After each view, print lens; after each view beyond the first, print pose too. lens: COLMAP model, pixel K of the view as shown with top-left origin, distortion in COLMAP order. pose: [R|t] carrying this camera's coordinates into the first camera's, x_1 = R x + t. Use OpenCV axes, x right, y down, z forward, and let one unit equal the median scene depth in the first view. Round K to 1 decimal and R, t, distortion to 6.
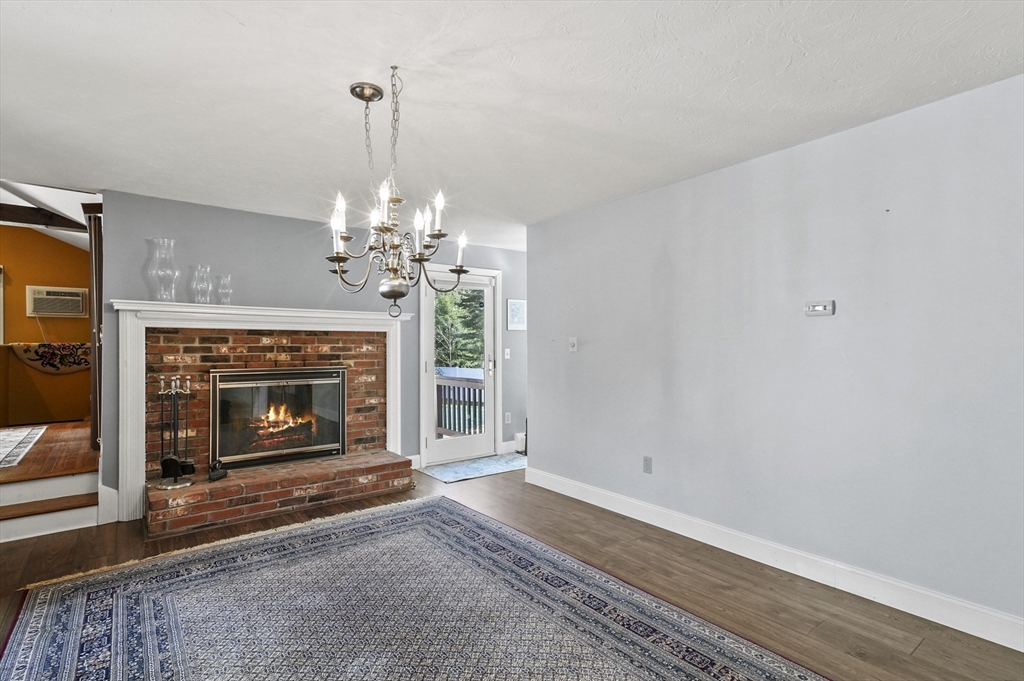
lens RADIAL K [[489.2, 0, 512.0], [0, 489.2, 340.5], [0, 0, 1]] dist [0.002361, 0.000692]
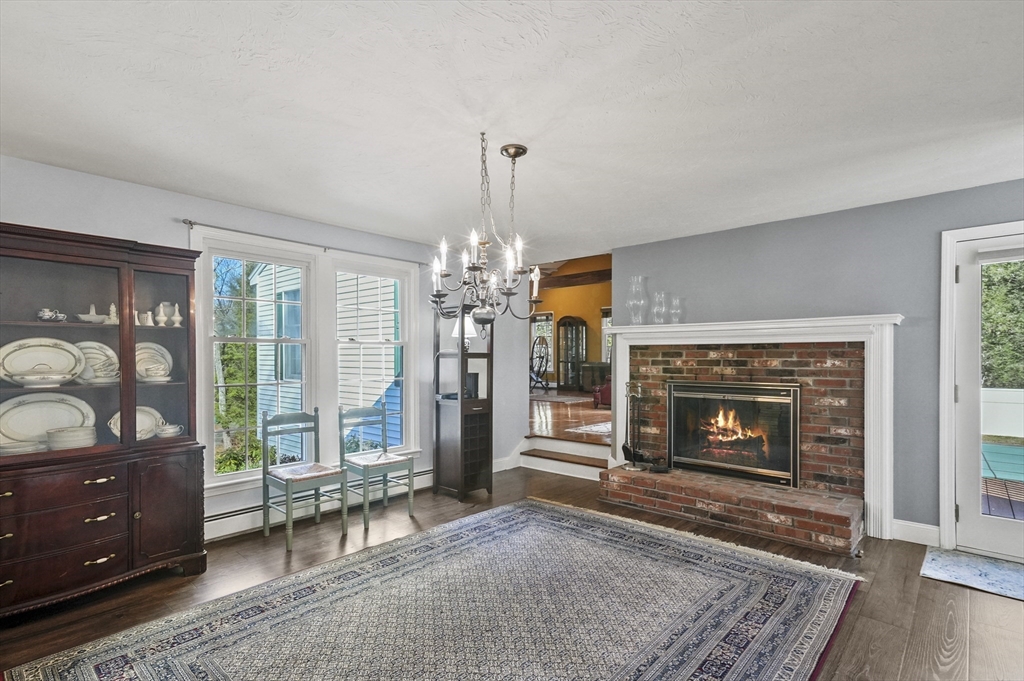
lens RADIAL K [[498.6, 0, 512.2], [0, 498.6, 353.9], [0, 0, 1]] dist [-0.000377, 0.000108]
pose [[0.164689, -0.006554, -0.986324, 0.502303], [0.009070, 0.999946, -0.005130, 0.000280], [0.986304, -0.008101, 0.164739, 0.434325]]
